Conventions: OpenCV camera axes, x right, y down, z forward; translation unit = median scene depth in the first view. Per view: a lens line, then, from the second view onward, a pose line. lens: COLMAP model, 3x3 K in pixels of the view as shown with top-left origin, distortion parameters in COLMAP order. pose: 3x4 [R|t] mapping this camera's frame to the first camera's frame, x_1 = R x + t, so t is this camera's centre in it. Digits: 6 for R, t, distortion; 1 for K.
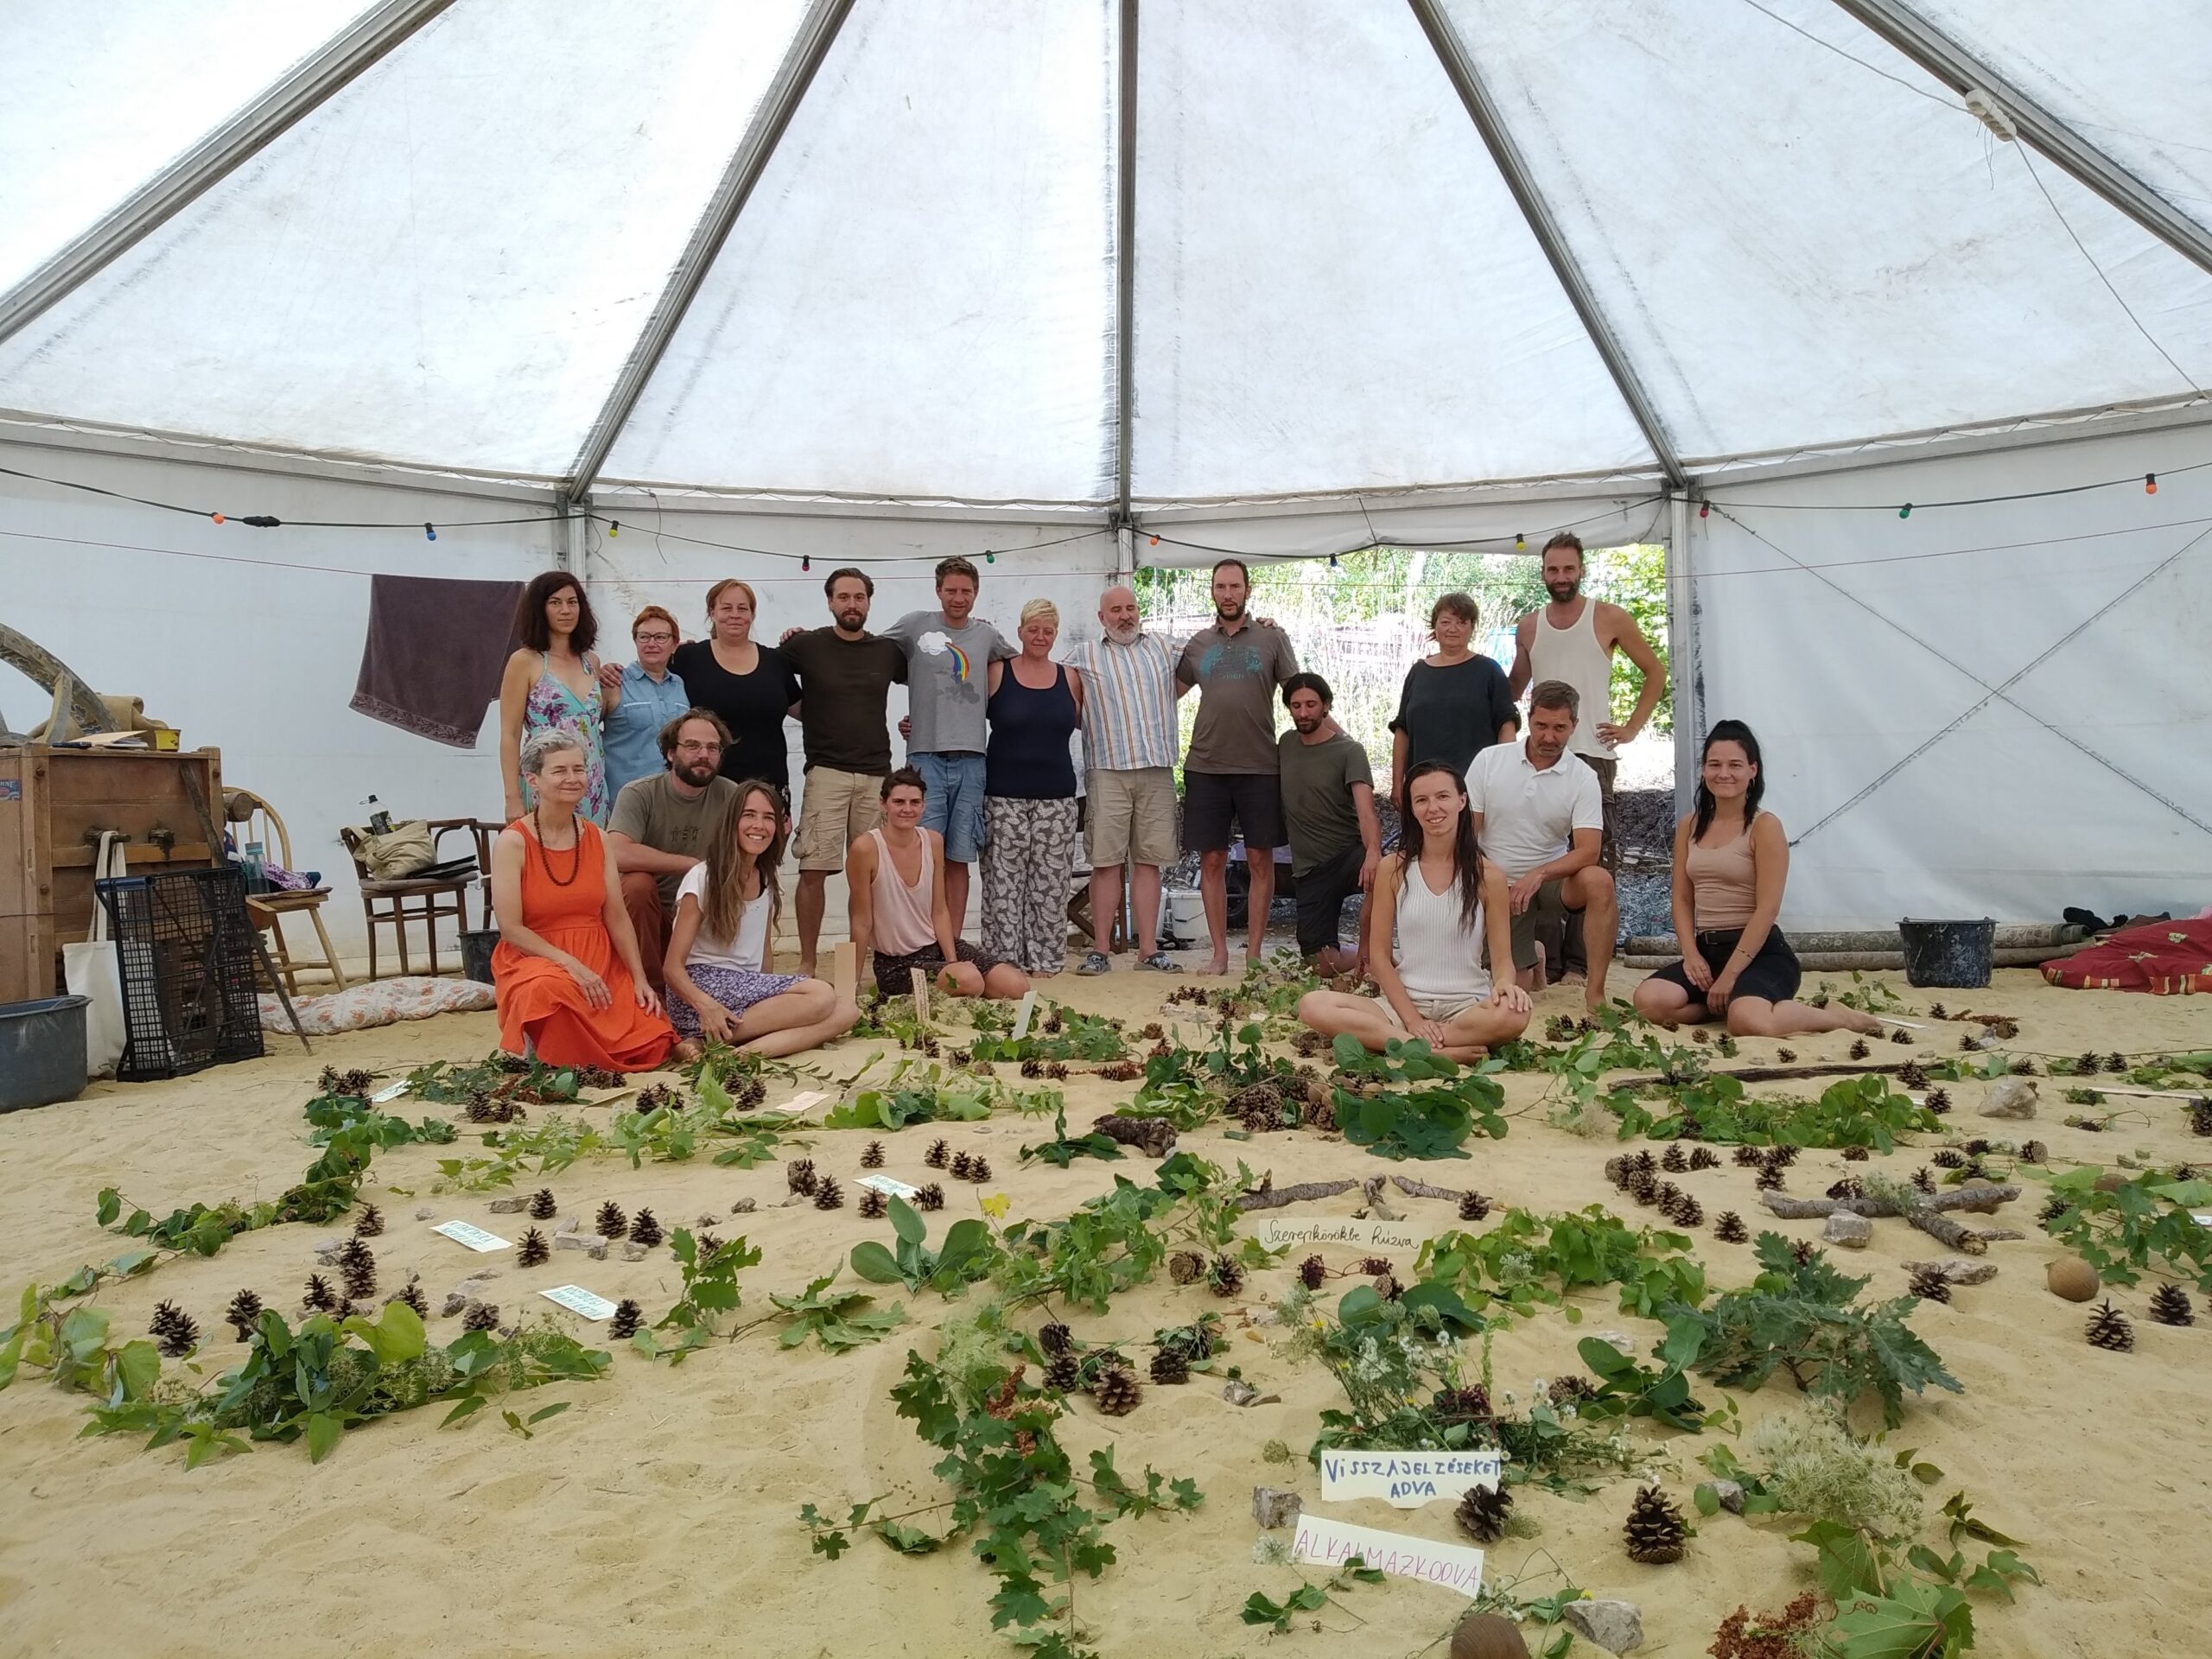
lens RADIAL K [[1678.9, 0, 1103.7], [0, 1678.9, 790.7], [0, 0, 1]] dist [0.049580, -0.065315]
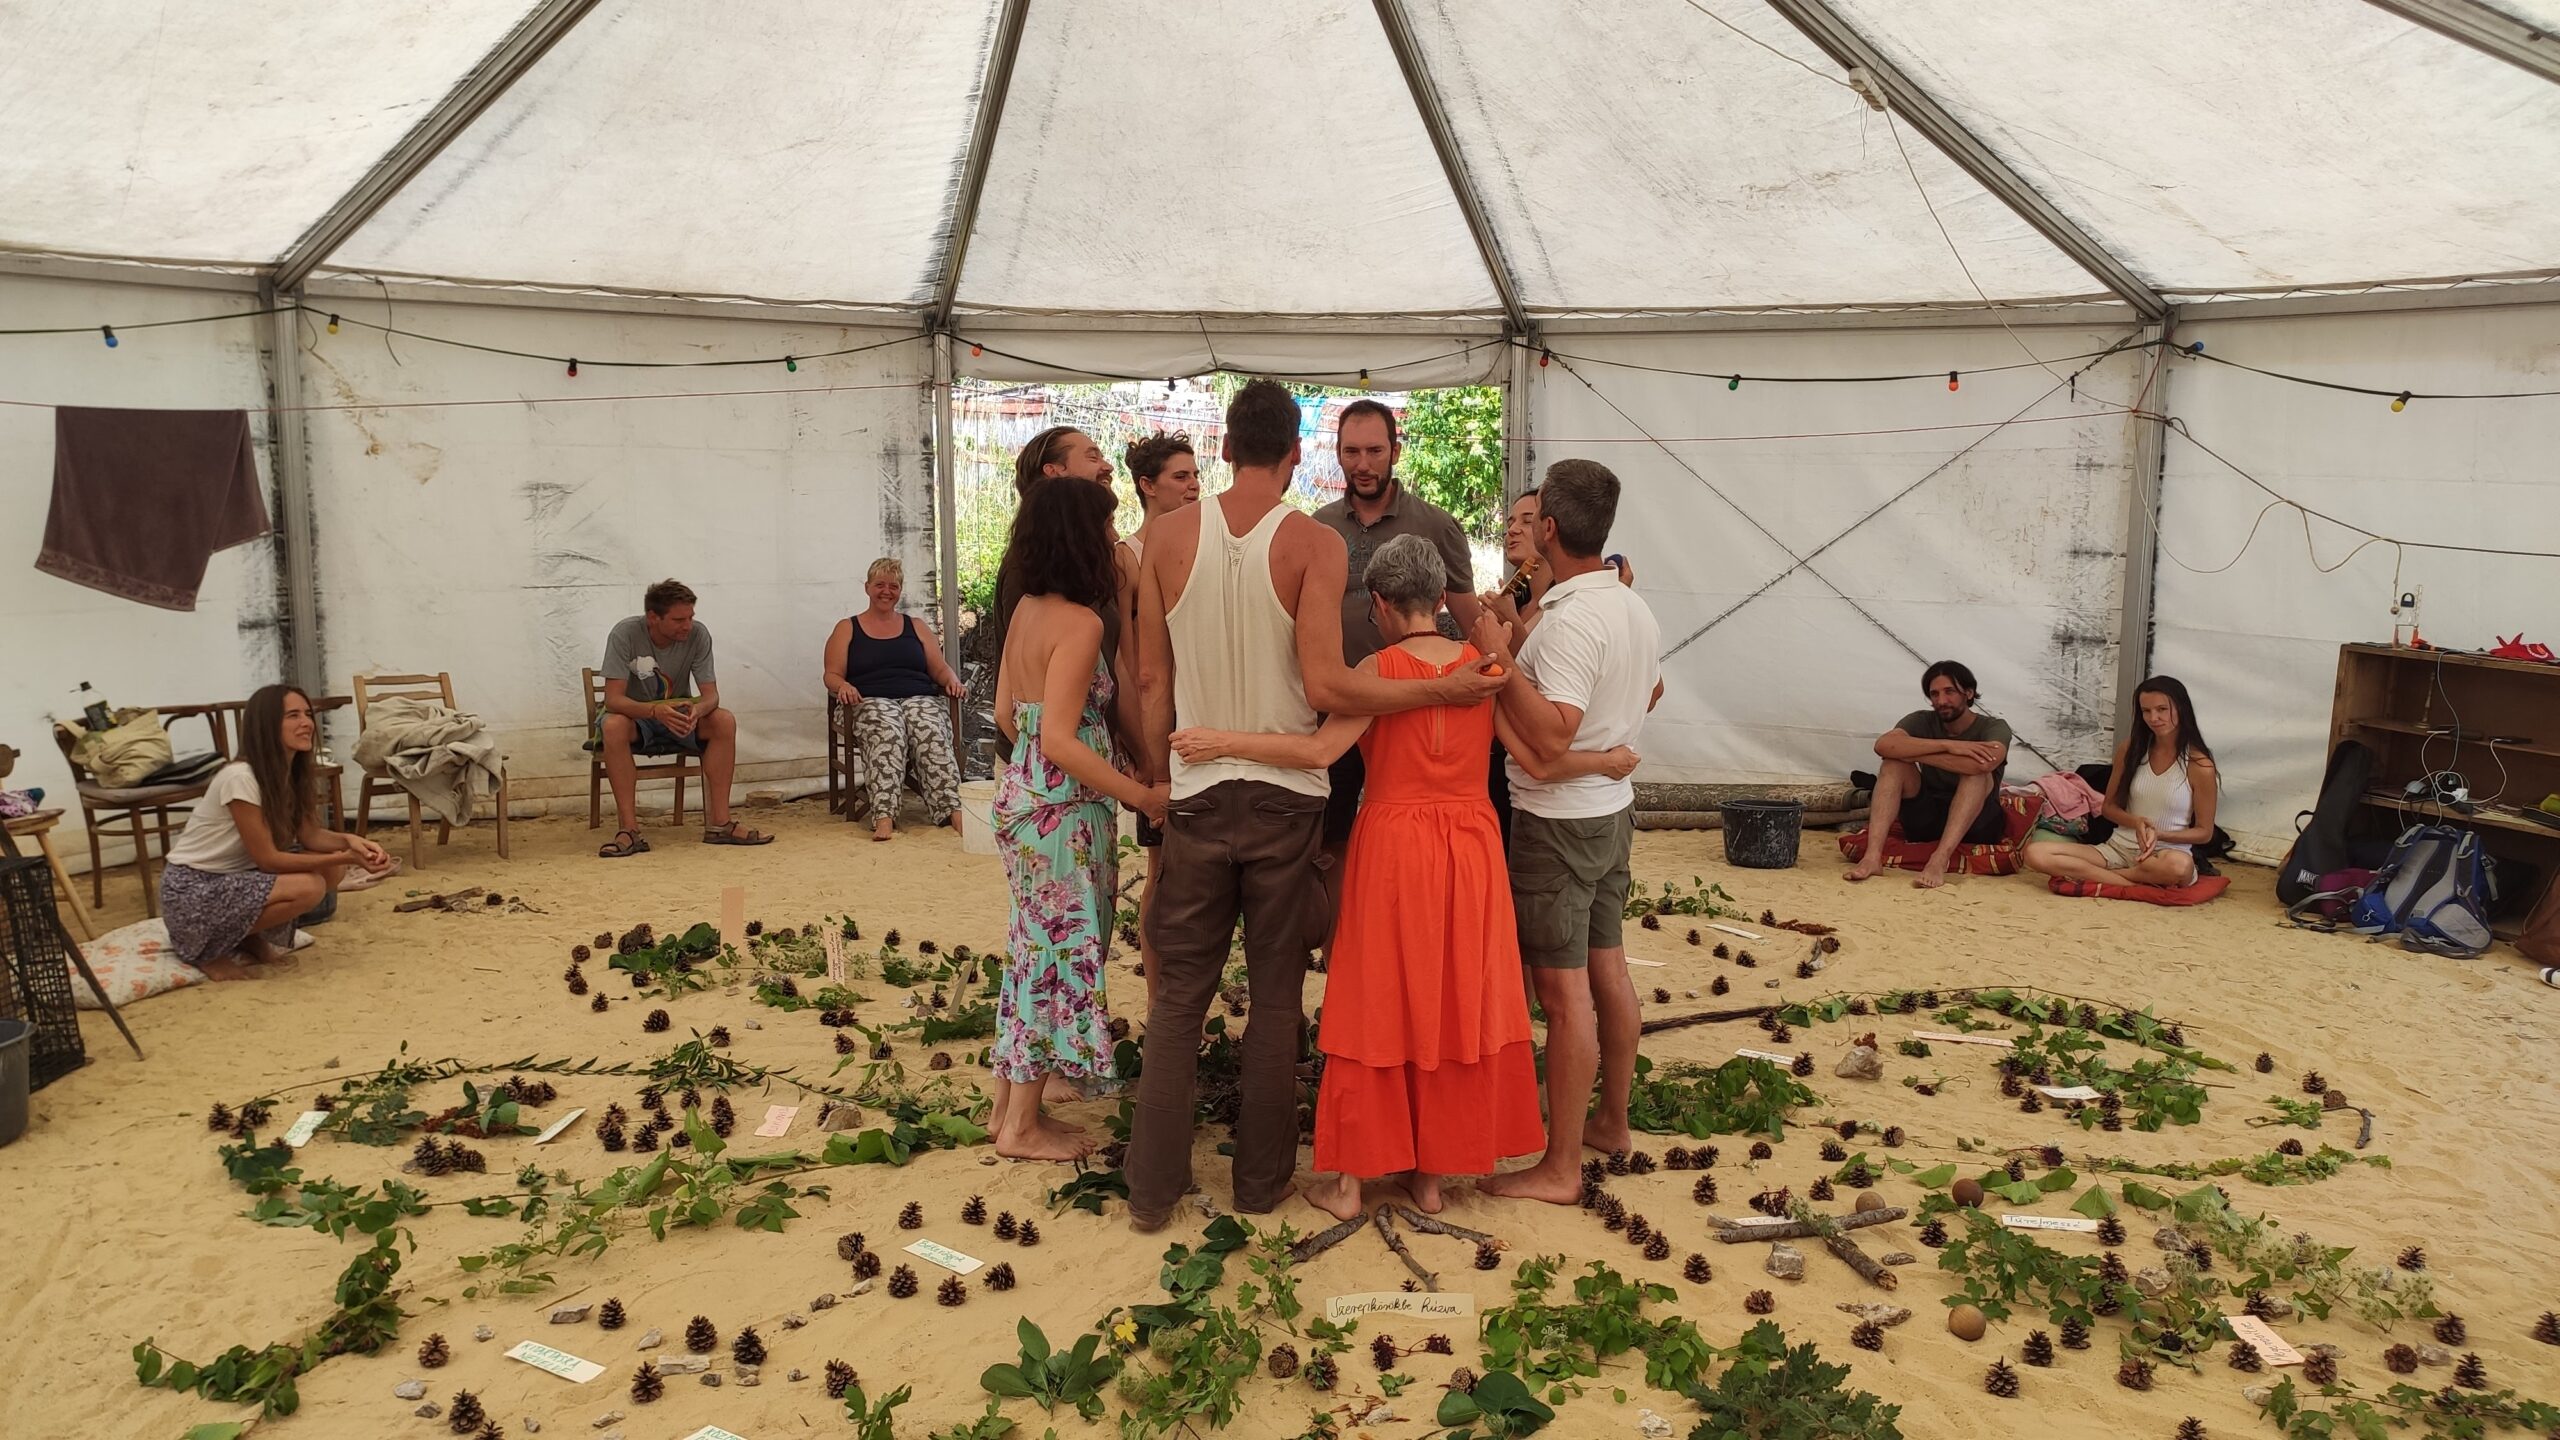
lens RADIAL K [[1877.0, 0, 1279.9], [0, 1877.0, 719.6], [0, 0, 1]] dist [0.124890, -0.195550]
pose [[0.966829, -0.010291, 0.255216, -0.100576], [-0.022795, 0.991725, 0.126343, -0.113515], [-0.254404, -0.127969, 0.958594, -0.067864]]
